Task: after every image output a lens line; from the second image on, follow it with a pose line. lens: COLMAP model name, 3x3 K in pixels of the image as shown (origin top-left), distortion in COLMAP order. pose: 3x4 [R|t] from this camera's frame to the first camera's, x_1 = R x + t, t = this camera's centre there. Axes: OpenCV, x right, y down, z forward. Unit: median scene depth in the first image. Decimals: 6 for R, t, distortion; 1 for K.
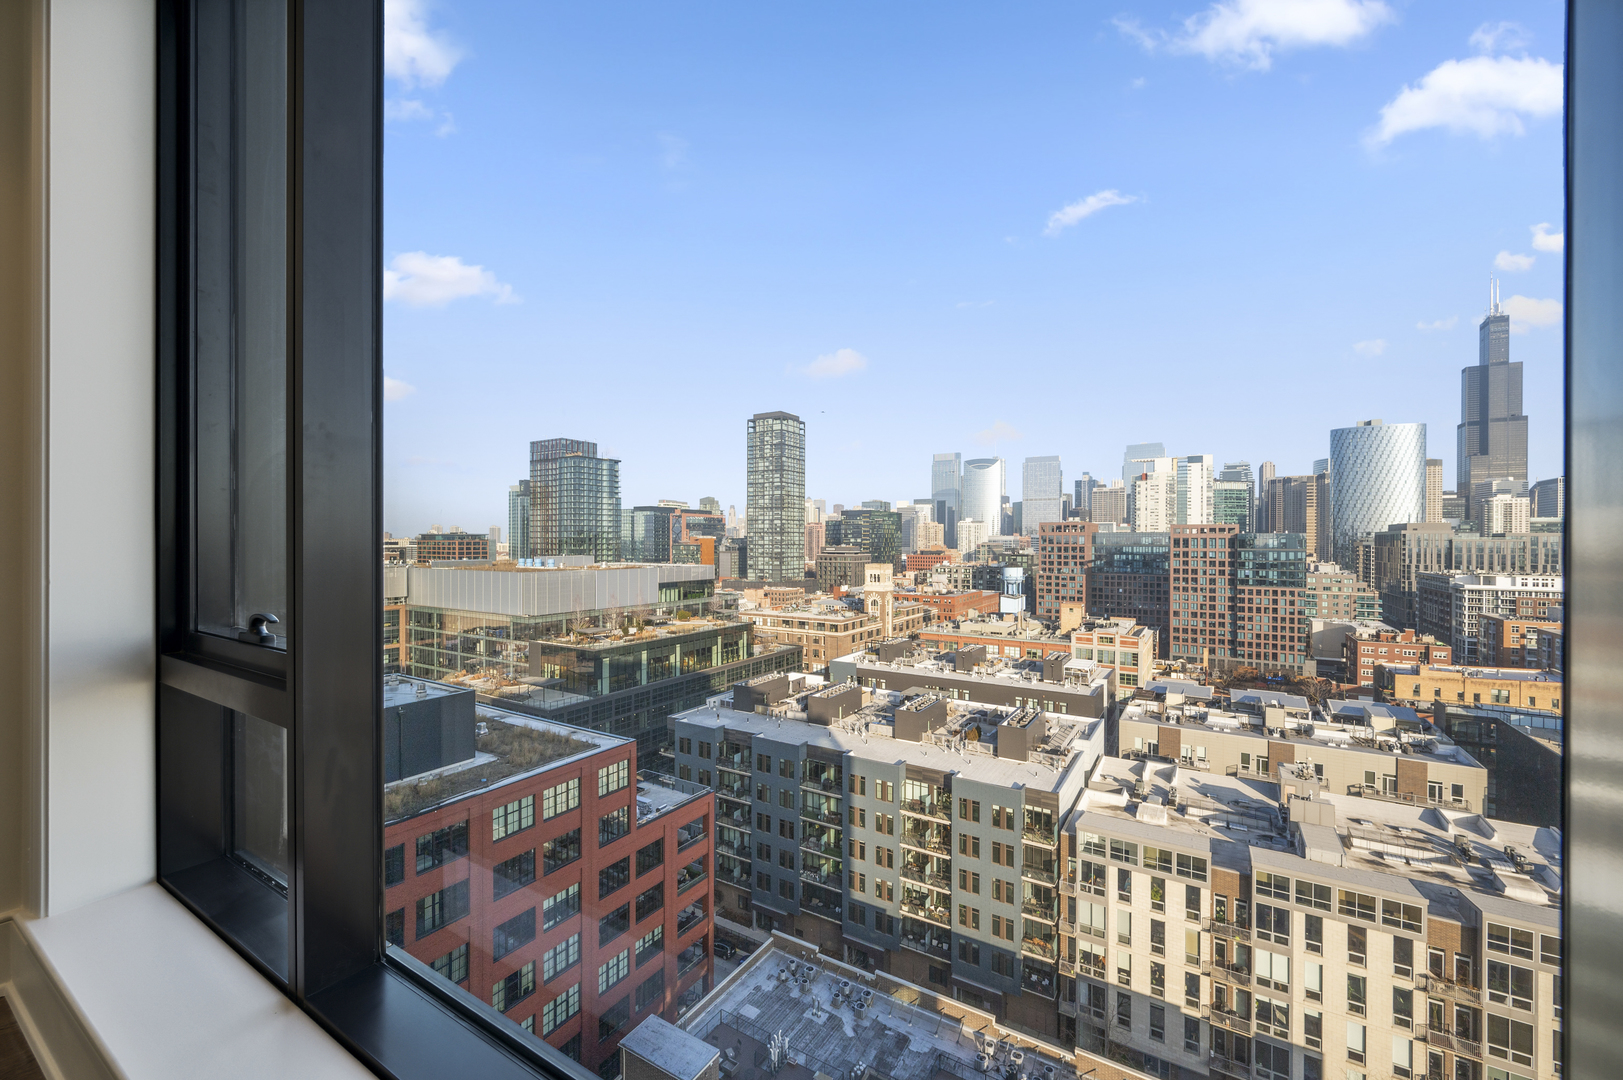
lens RADIAL K [[649.0, 0, 807.3], [0, 649.0, 537.5], [0, 0, 1]] dist [-0.005587, 0.002568]
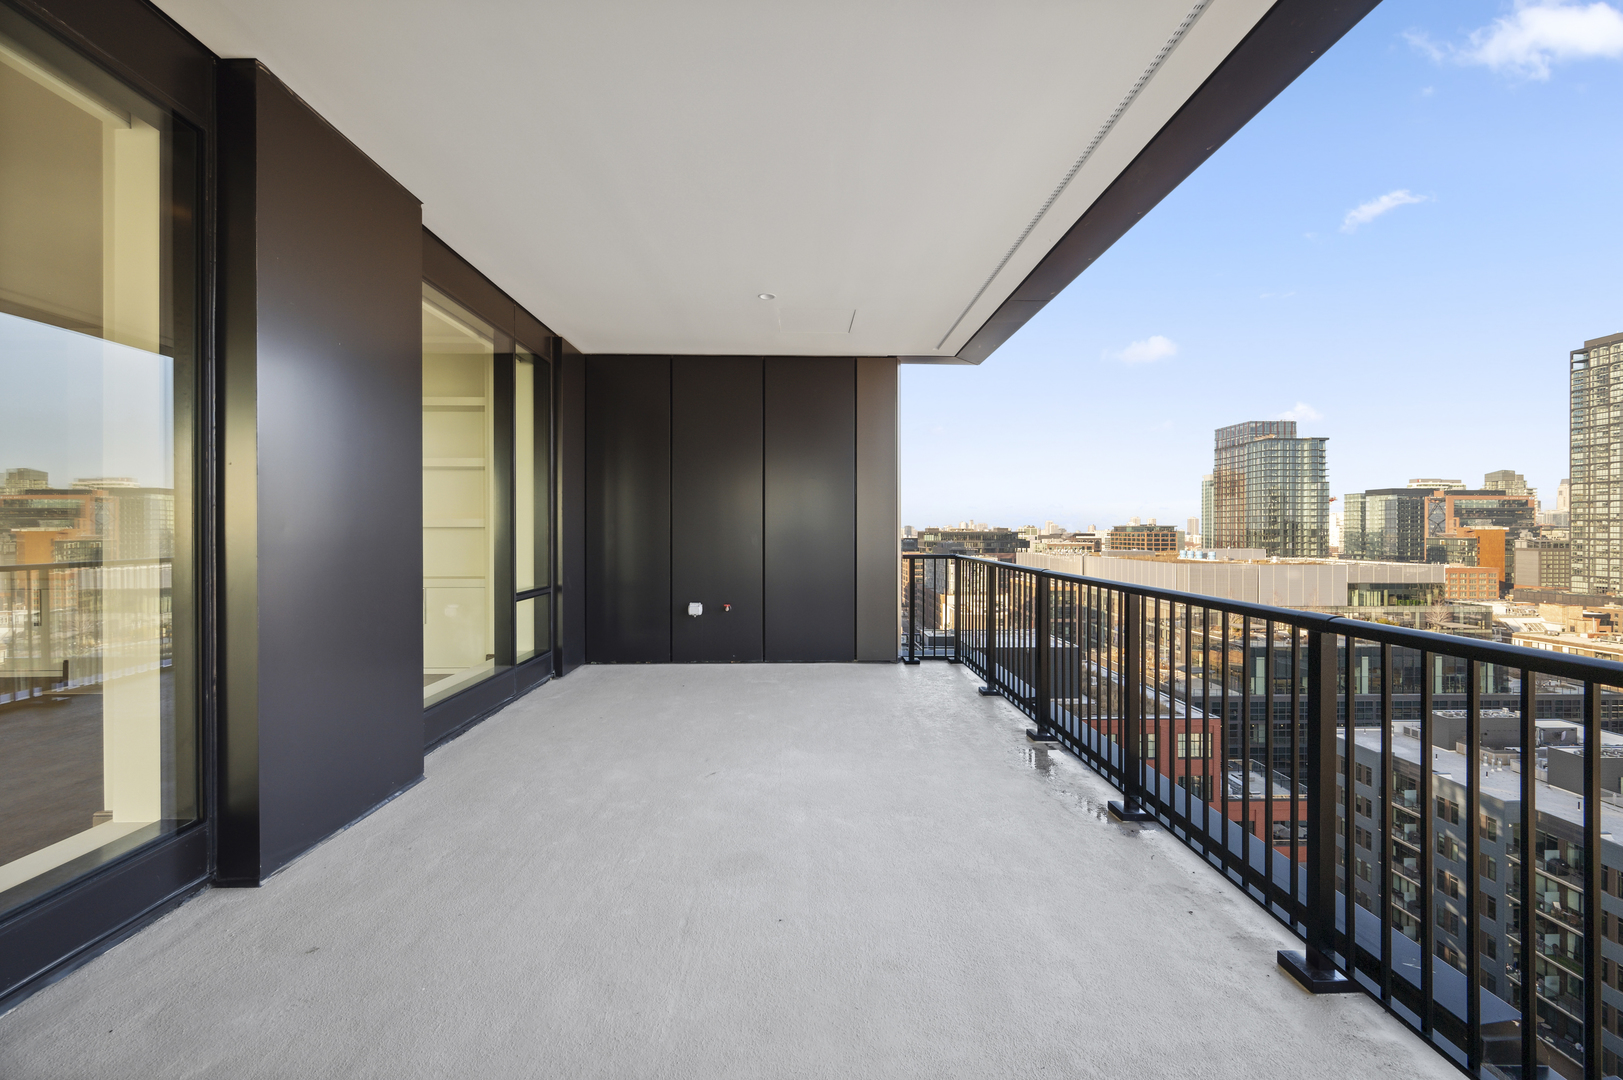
lens RADIAL K [[649.0, 0, 809.3], [0, 649.0, 531.4], [0, 0, 1]] dist [-0.005587, 0.002568]
pose [[0.547689, -0.000513, -0.836682, 0.300585], [0.003322, 0.999993, 0.001562, -0.003429], [0.836675, -0.003635, 0.547687, -0.177632]]
